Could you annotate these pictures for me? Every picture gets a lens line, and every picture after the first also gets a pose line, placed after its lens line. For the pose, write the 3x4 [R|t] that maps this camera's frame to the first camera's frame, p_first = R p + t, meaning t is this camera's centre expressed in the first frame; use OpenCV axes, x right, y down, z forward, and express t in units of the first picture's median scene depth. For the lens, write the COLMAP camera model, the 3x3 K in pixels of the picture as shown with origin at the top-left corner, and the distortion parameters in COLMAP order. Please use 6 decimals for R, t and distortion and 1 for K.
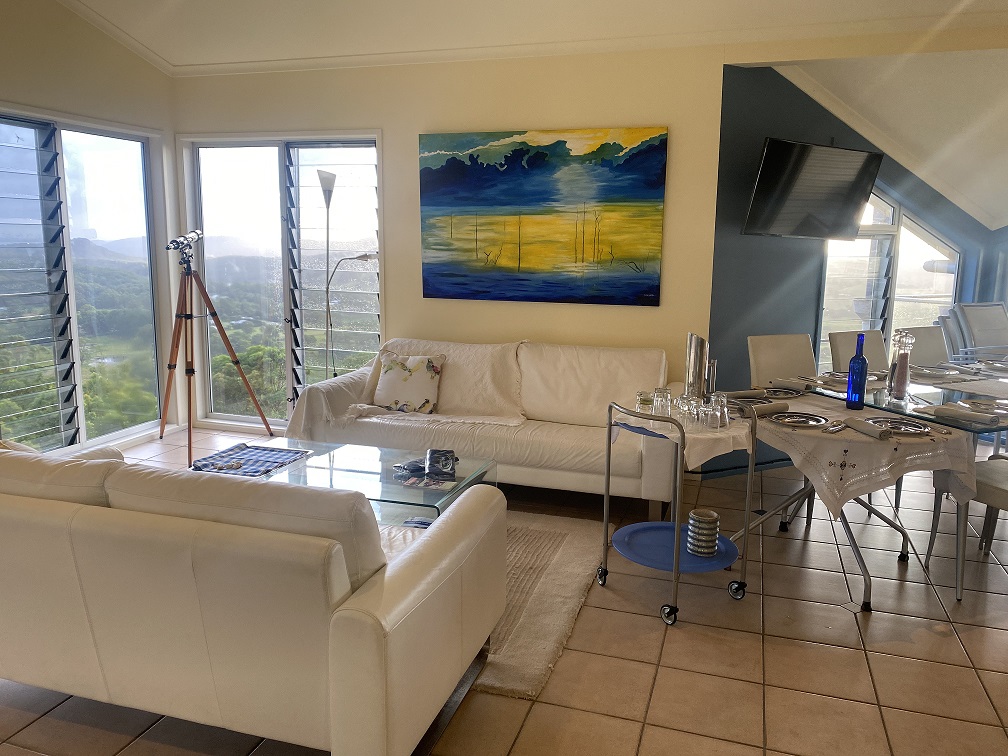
lens RADIAL K [[769.7, 0, 504.6], [0, 769.7, 379.0], [0, 0, 1]] dist [0.005887, -0.026355]
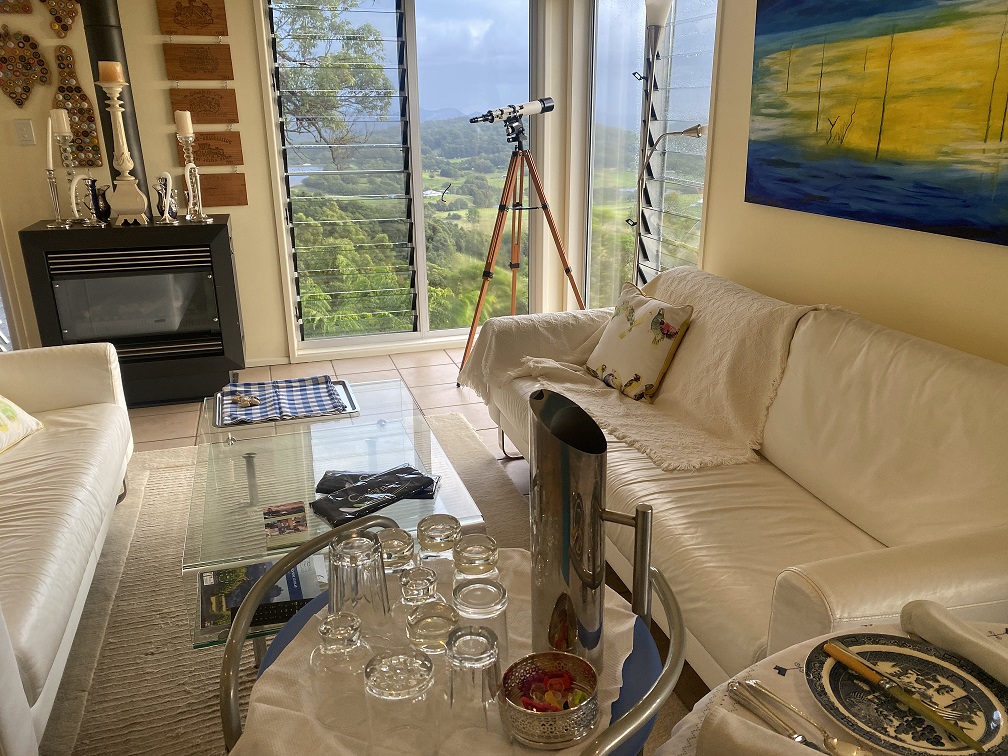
lens RADIAL K [[769.7, 0, 501.6], [0, 769.7, 373.6], [0, 0, 1]] dist [0.005887, -0.026355]
pose [[0.555613, 0.241500, -0.795595, 0.299918], [-0.124131, 0.970257, 0.207830, -0.081471], [0.822123, -0.016715, 0.569065, 0.538836]]
